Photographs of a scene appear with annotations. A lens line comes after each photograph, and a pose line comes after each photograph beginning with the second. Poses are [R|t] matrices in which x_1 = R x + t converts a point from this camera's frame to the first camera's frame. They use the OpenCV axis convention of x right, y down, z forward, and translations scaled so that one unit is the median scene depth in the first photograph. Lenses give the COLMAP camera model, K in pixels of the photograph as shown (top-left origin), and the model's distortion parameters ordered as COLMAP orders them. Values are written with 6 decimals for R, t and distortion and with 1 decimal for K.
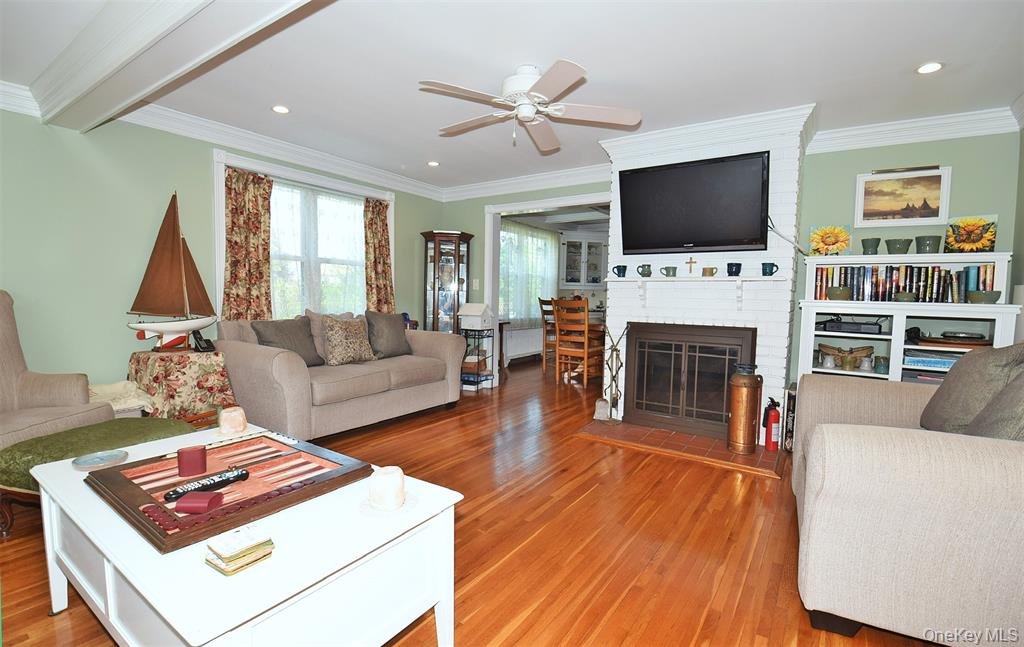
lens RADIAL K [[460.8, 0, 511.5], [0, 460.8, 325.1], [0, 0, 1]] dist [-0.015455, -0.000918]
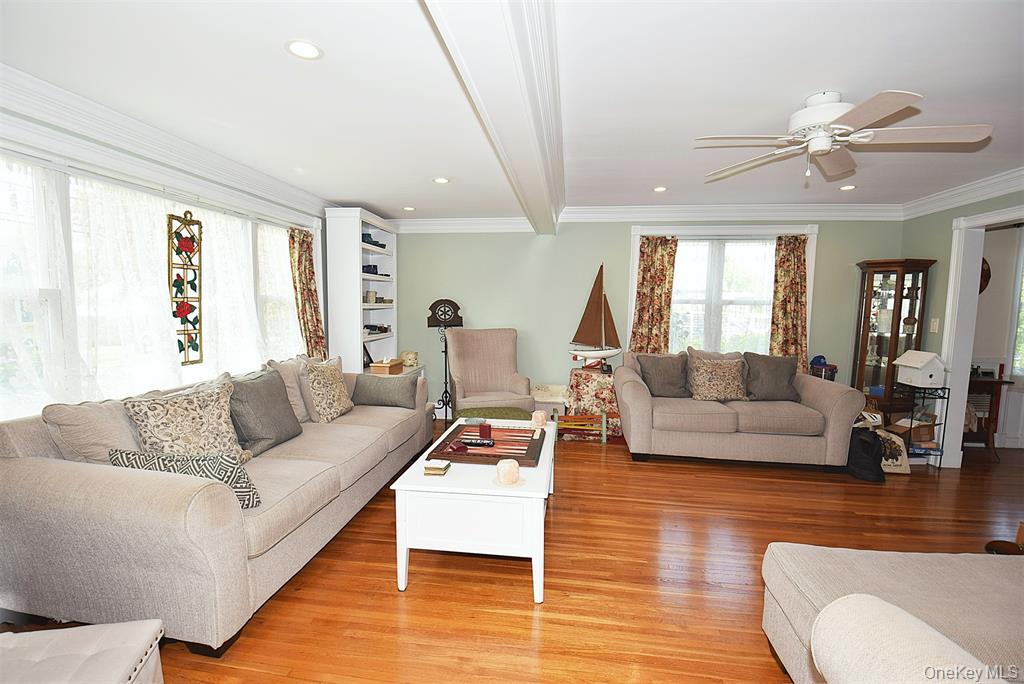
lens RADIAL K [[456.0, 0, 512.4], [0, 456.0, 347.0], [0, 0, 1]] dist [0.017508, -0.006072]
pose [[0.445631, 0.071305, -0.892372, 0.424991], [-0.066083, 0.996723, 0.046643, -0.064456], [0.892774, 0.038185, 0.448883, 0.079395]]
